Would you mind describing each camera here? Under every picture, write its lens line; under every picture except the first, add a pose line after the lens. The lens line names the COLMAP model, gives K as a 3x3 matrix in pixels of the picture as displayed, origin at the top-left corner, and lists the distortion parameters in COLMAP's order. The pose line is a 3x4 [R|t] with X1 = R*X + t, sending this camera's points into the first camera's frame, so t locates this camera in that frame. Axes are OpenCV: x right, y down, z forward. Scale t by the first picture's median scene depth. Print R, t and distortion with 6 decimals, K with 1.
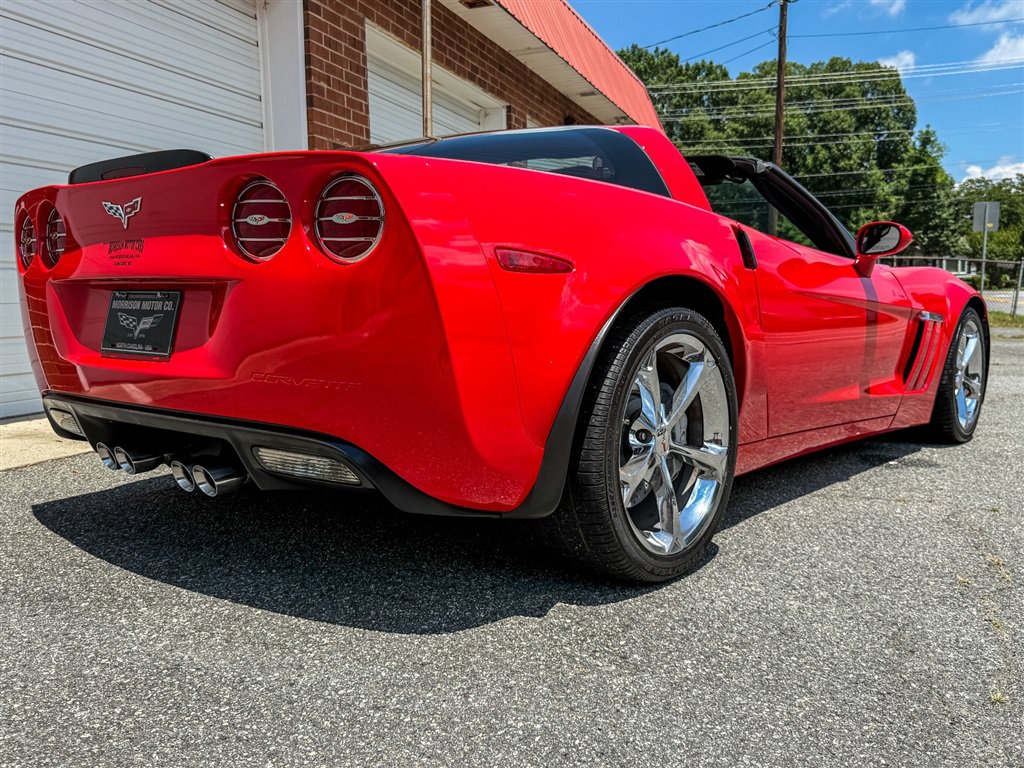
lens RADIAL K [[917.6, 0, 506.3], [0, 917.6, 383.4], [0, 0, 1]] dist [0.101413, -0.193699]
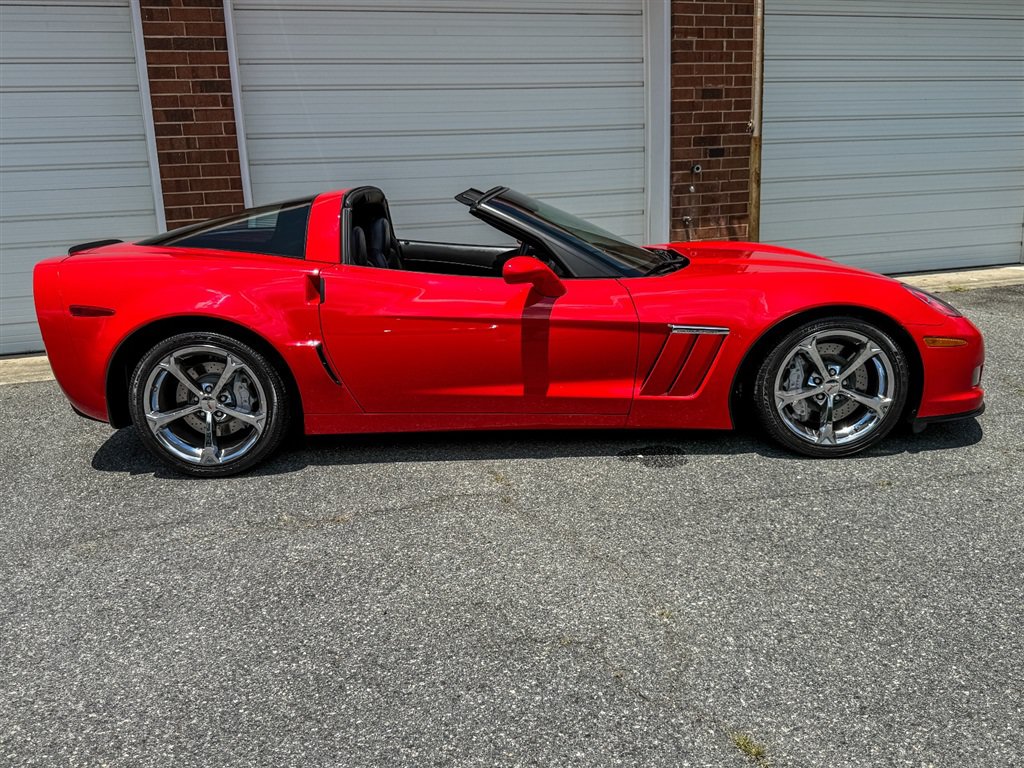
lens RADIAL K [[915.5, 0, 509.4], [0, 915.5, 388.3], [0, 0, 1]] dist [0.115089, -0.237239]
pose [[0.623253, 0.156419, -0.766217, 2.003335], [-0.035385, 0.984429, 0.172183, -0.312028], [0.781219, -0.080201, 0.619083, 0.348387]]
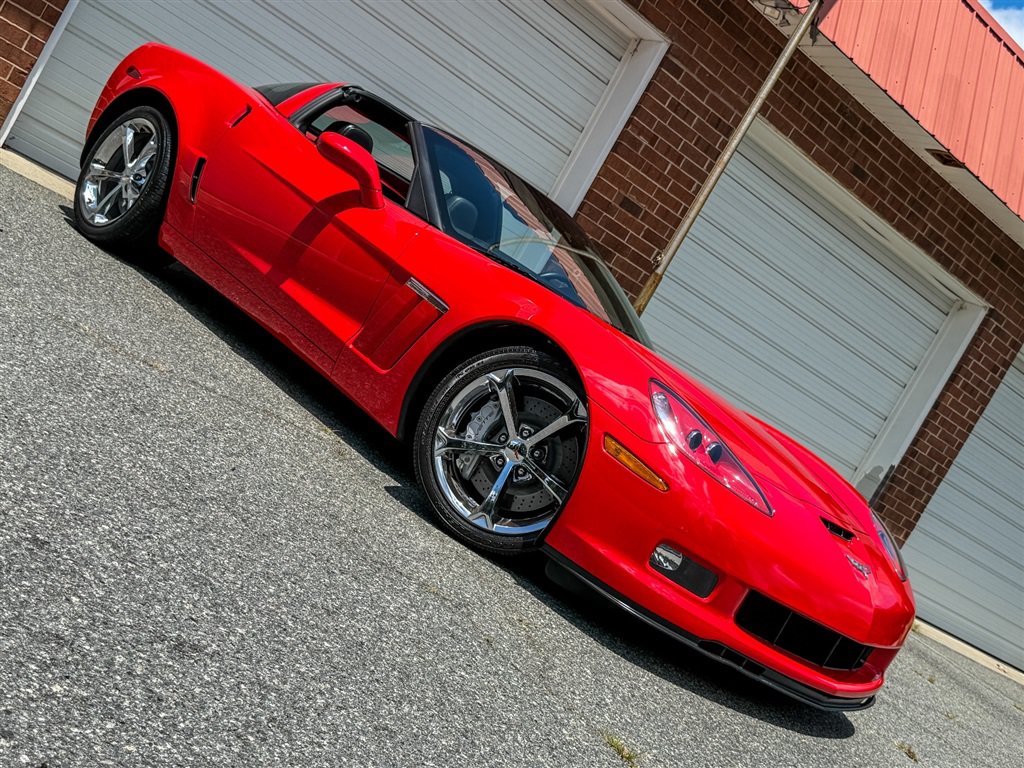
lens RADIAL K [[1215.7, 0, 511.7], [0, 1215.7, 387.8], [0, 0, 1]] dist [0.177292, -0.416195]
pose [[0.684339, 0.425541, -0.592111, 1.958952], [-0.545845, 0.837383, -0.029053, 0.020537], [0.483460, 0.343082, 0.805333, -0.022227]]
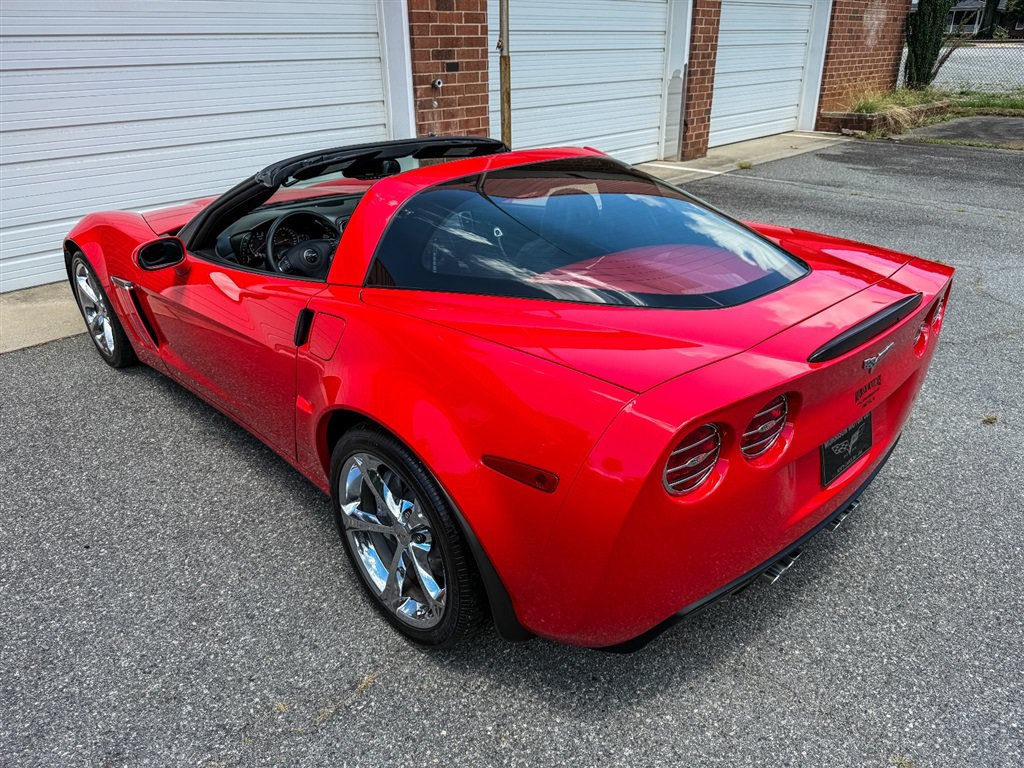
lens RADIAL K [[731.7, 0, 514.3], [0, 731.7, 384.9], [0, 0, 1]] dist [0.000909, -0.009116]
pose [[0.912769, 0.170922, -0.370997, 1.039334], [-0.032787, 0.935972, 0.350545, -0.482323], [0.407159, -0.307803, 0.859930, 0.507188]]
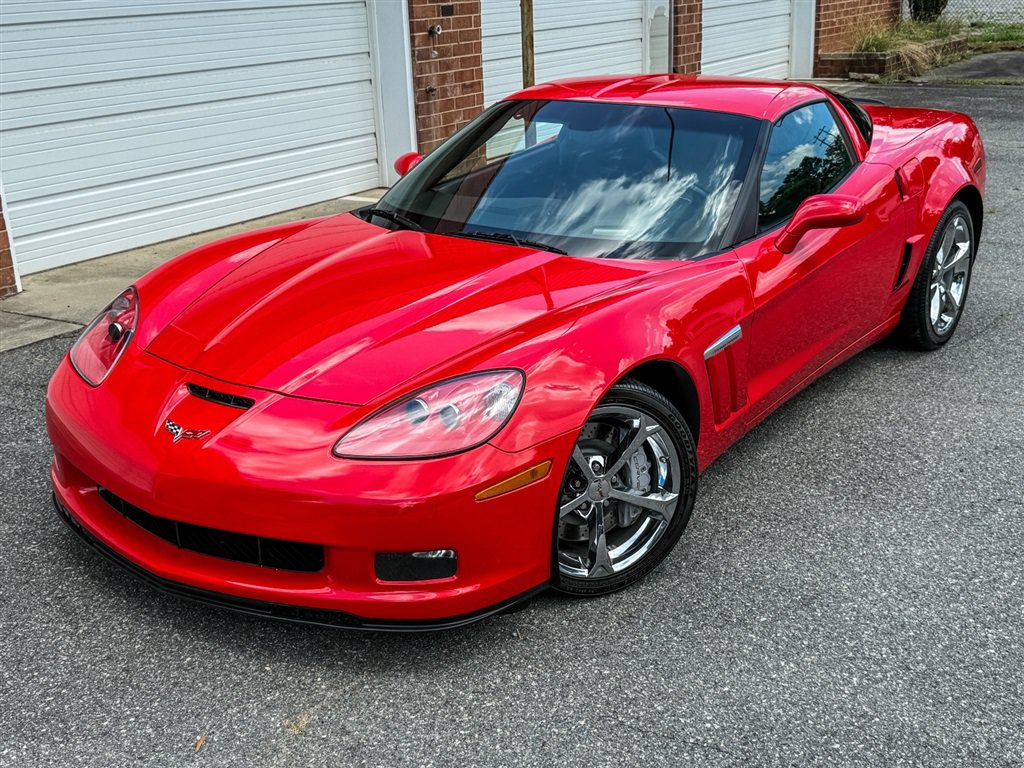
lens RADIAL K [[1241.6, 0, 512.0], [0, 1241.6, 384.0], [0, 0, 1]] dist [0.196038, -0.471765]
pose [[0.974636, 0.046126, -0.218990, 0.684173], [0.006026, 0.972765, 0.231716, -0.388040], [0.223714, -0.227158, 0.947814, -1.085553]]
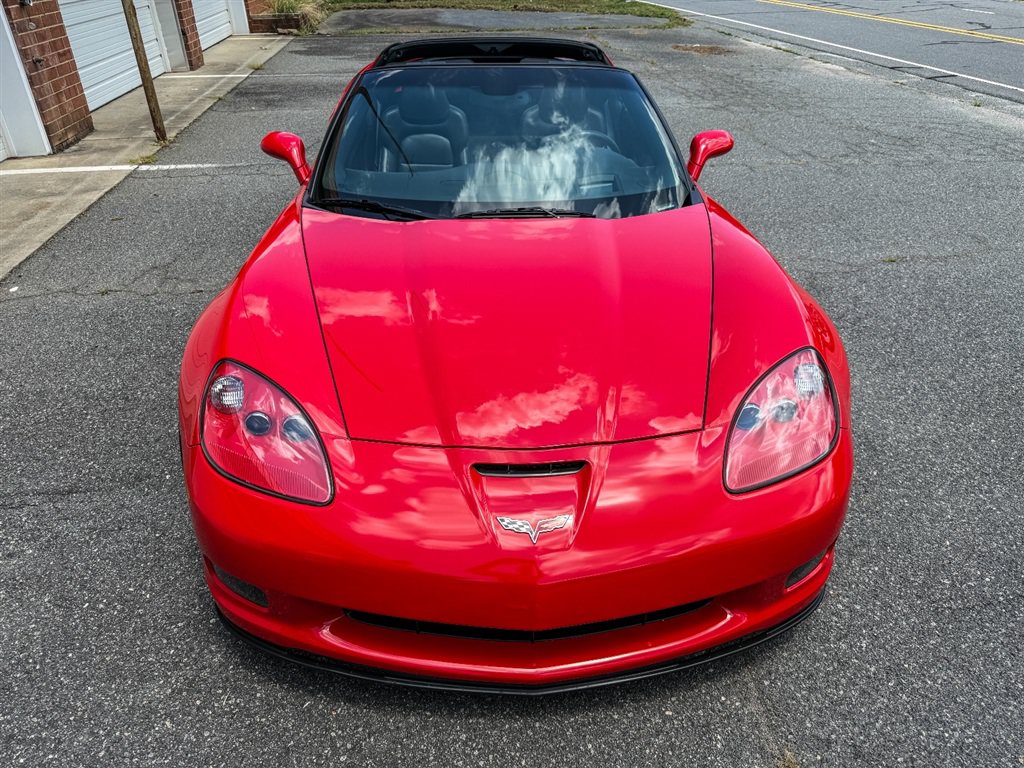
lens RADIAL K [[733.4, 0, 512.0], [0, 733.4, 384.0], [0, 0, 1]] dist [-0.006860, 0.000136]
pose [[0.900599, -0.229923, 0.368859, -0.327945], [0.043916, 0.892424, 0.449055, -0.447717], [-0.432427, -0.388219, 0.813814, -0.251796]]
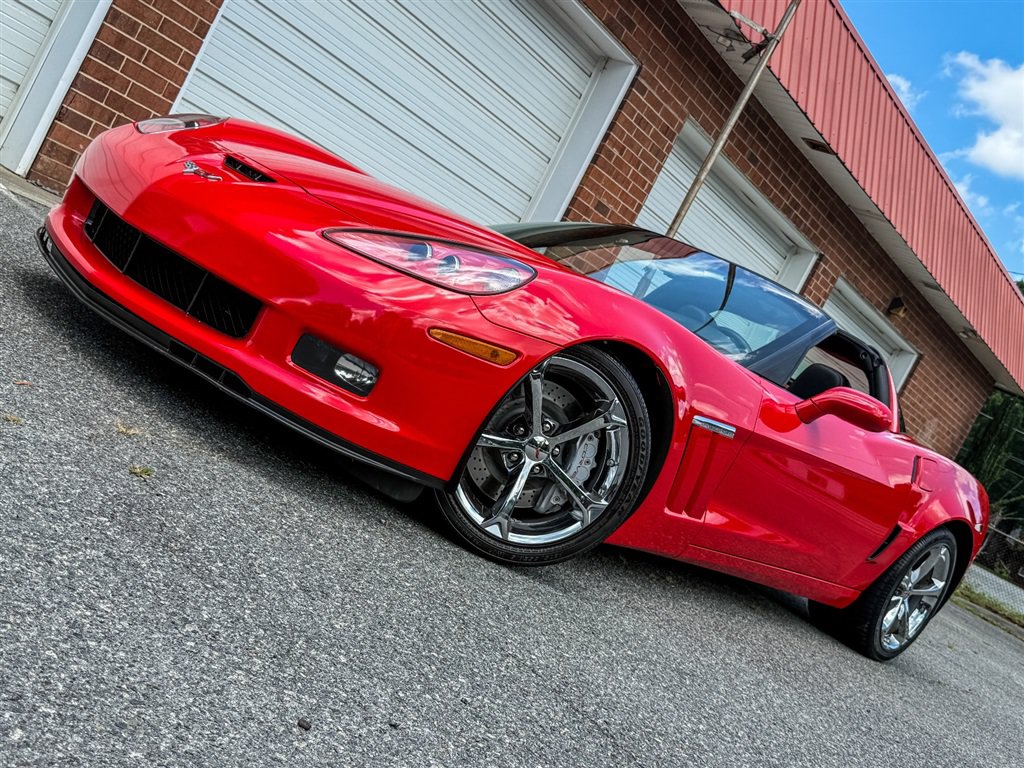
lens RADIAL K [[1109.9, 0, 510.5], [0, 1109.9, 389.3], [0, 0, 1]] dist [0.128126, -0.015967]
pose [[0.835852, 0.457315, -0.303669, 0.798320], [-0.490882, 0.870282, -0.040545, 0.141415], [0.245736, 0.182955, 0.951915, -0.858332]]
